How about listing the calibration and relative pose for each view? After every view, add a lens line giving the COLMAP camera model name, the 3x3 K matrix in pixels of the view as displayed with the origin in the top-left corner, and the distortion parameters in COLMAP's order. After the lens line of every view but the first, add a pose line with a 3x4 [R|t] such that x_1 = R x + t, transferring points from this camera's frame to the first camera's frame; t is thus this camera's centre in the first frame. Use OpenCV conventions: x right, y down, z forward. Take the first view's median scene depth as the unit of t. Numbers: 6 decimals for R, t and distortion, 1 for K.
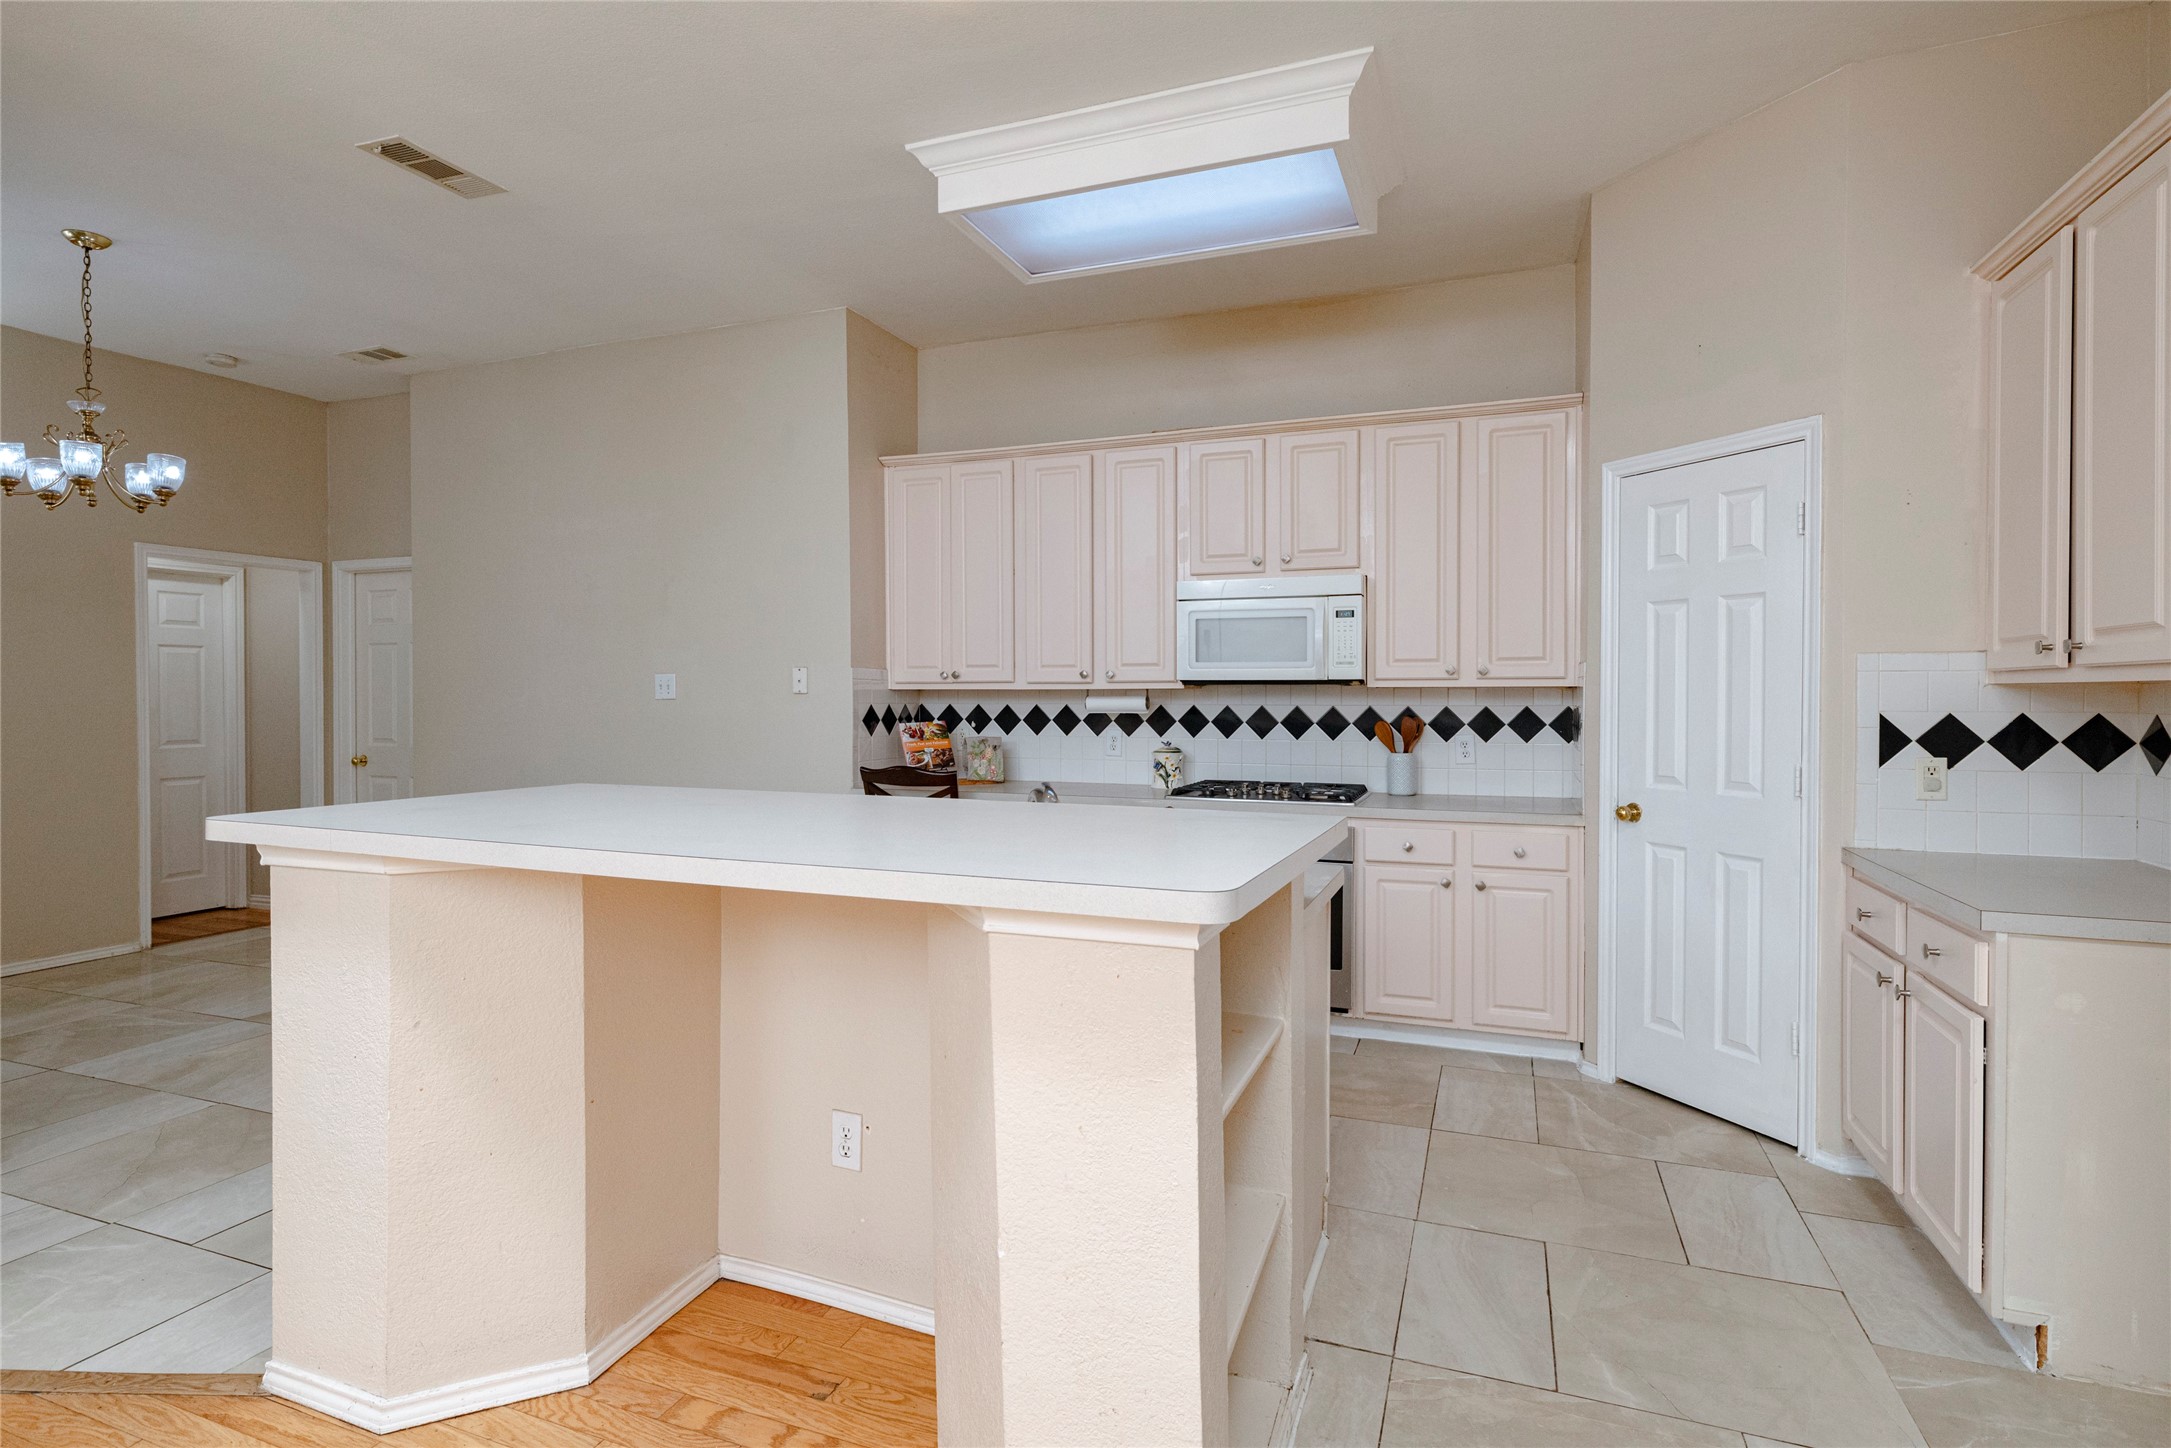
lens RADIAL K [[1081.8, 0, 1079.0], [0, 1081.8, 709.0], [0, 0, 1]] dist [-0.003260, 0.001904]
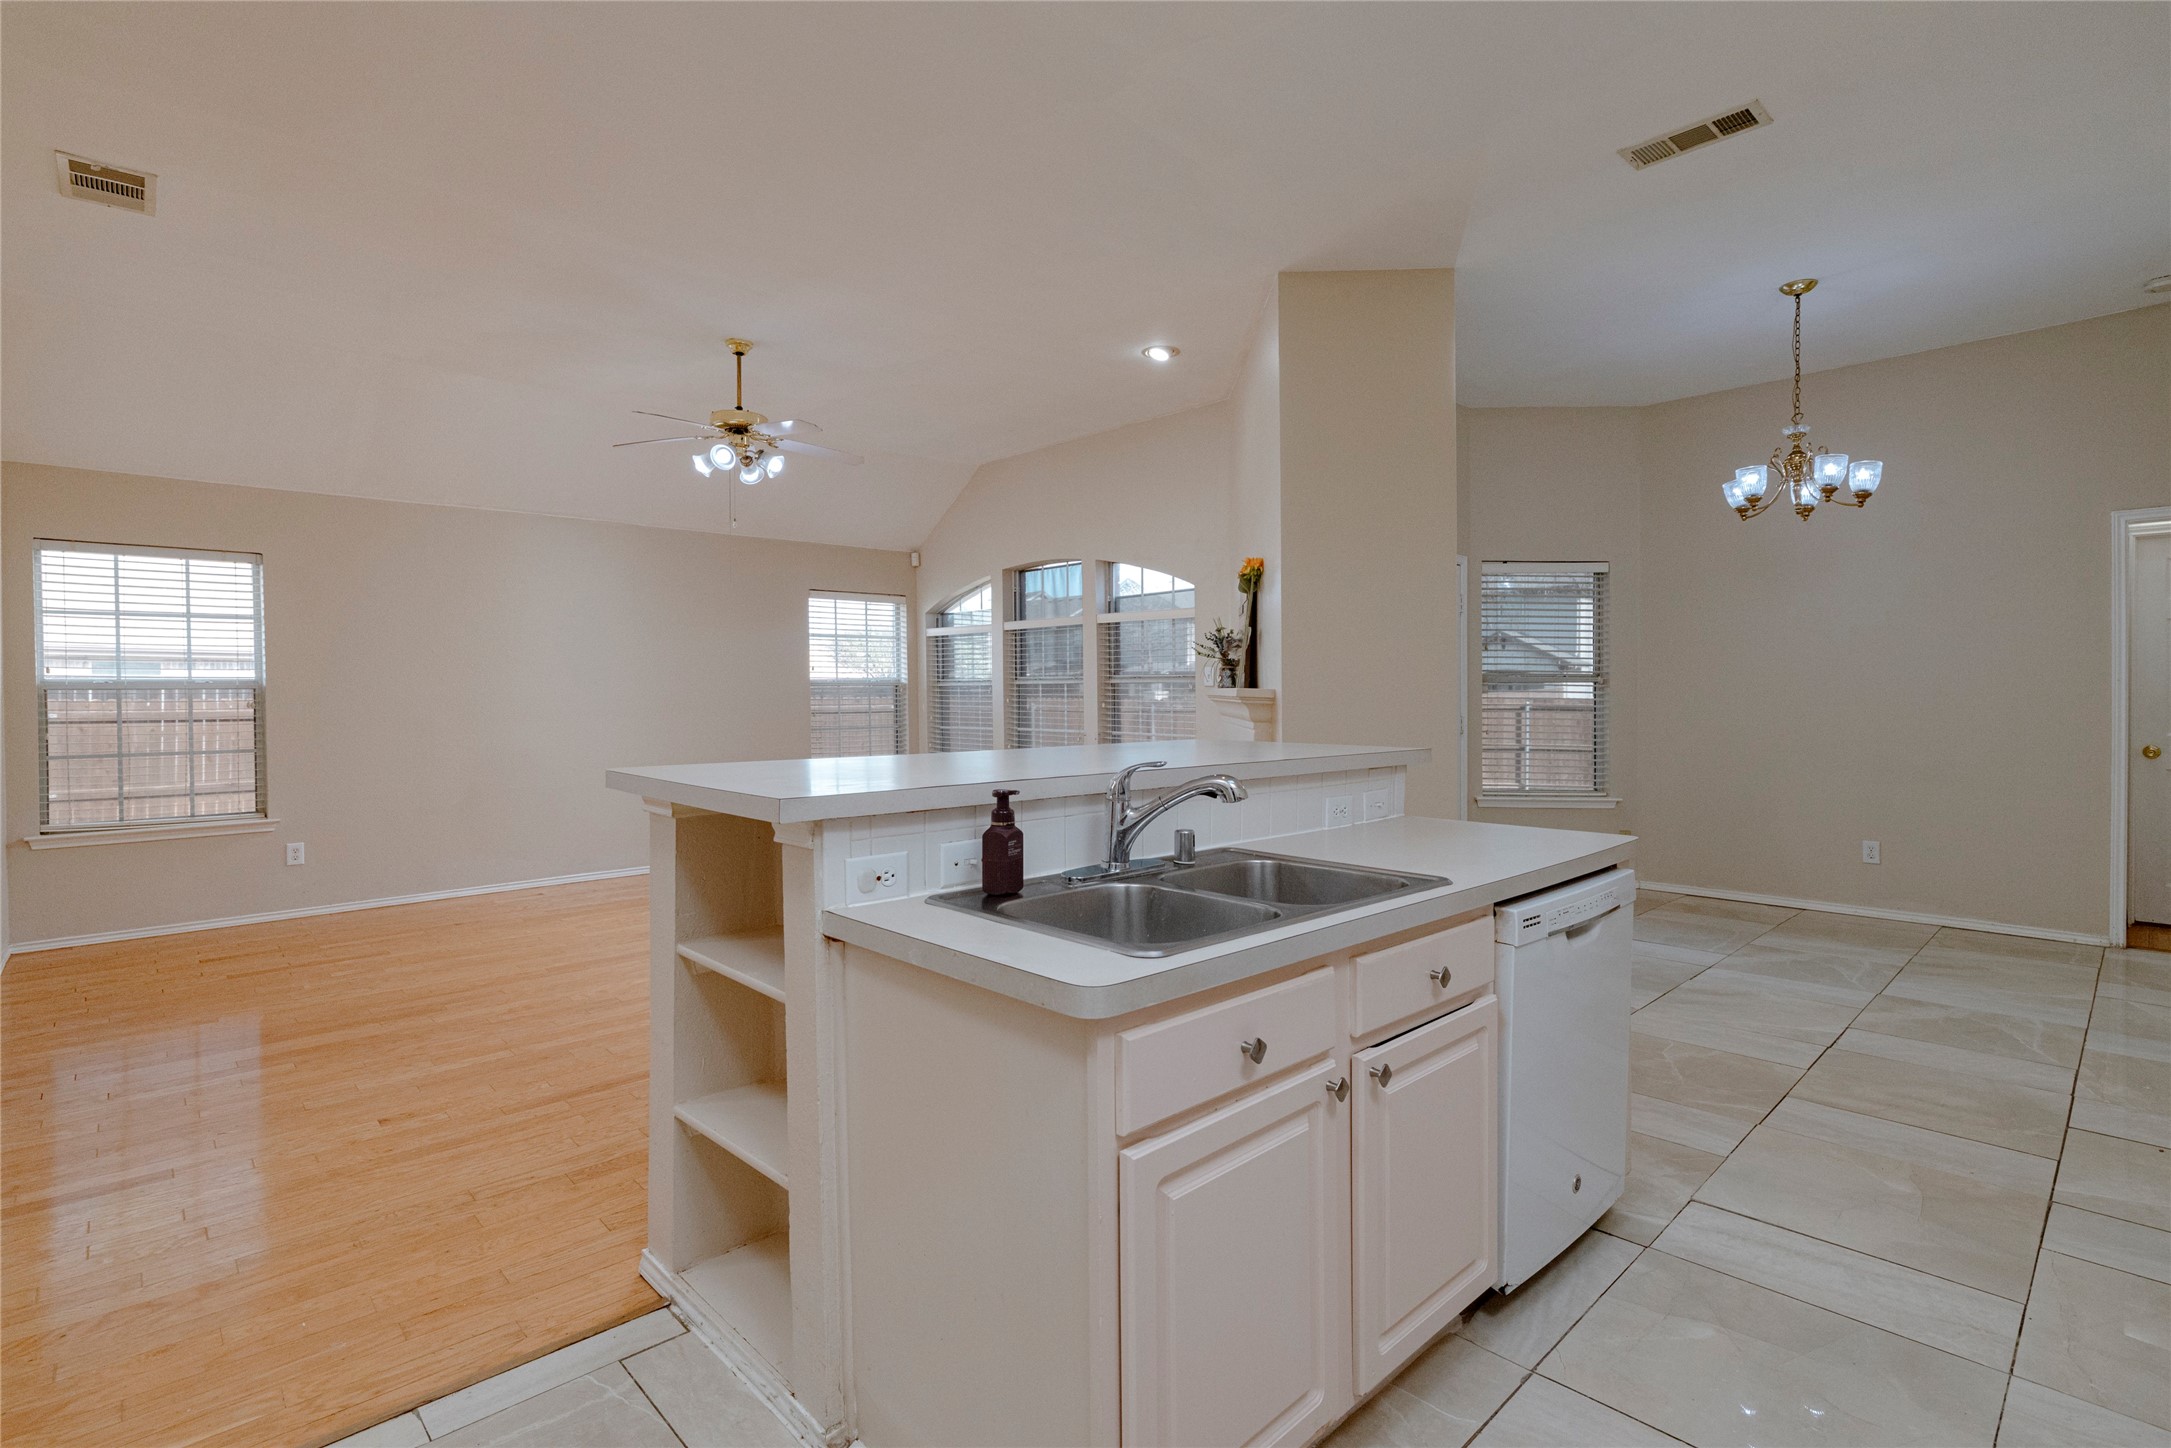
lens RADIAL K [[1023.3, 0, 1081.4], [0, 1023.3, 707.8], [0, 0, 1]] dist [-0.000900, 0.001107]
pose [[-0.429188, 0.013740, -0.903111, 0.388387], [-0.006555, 0.999811, 0.018327, 0.006943], [0.903191, 0.013786, -0.429017, 0.703854]]
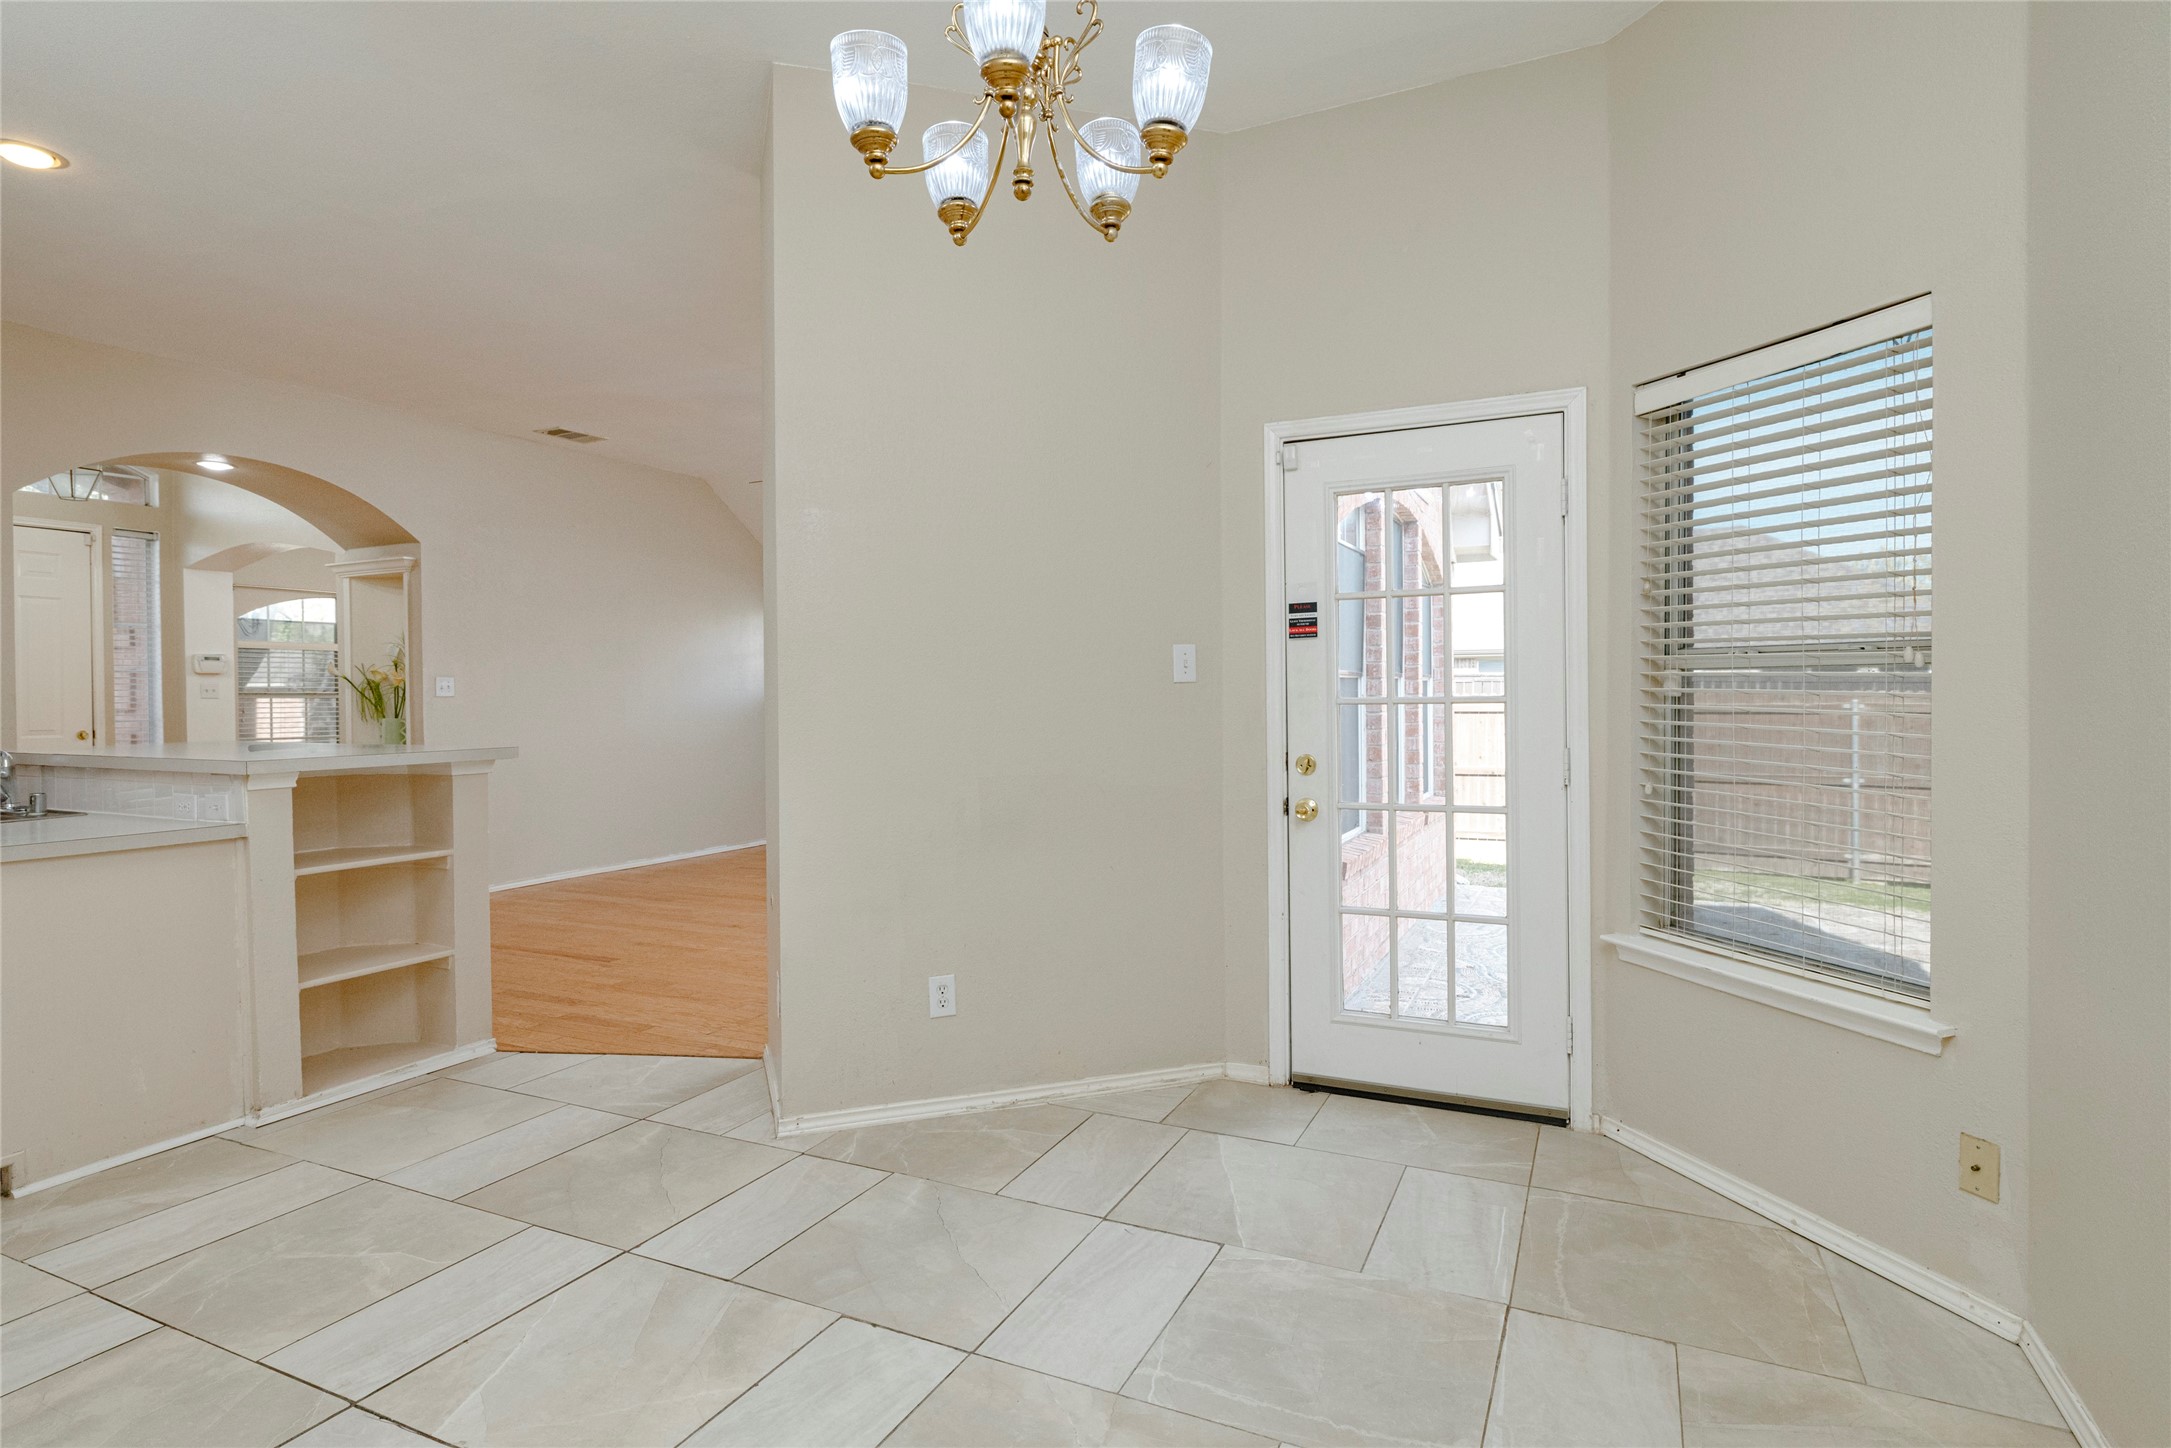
lens RADIAL K [[1124.9, 0, 1084.0], [0, 1124.9, 709.4], [0, 0, 1]] dist [-0.001172, 0.000384]
pose [[-0.996639, 0.008348, 0.081488, -0.883677], [0.010583, 0.999579, 0.027031, -0.004597], [-0.081228, 0.027803, -0.996308, 1.297236]]
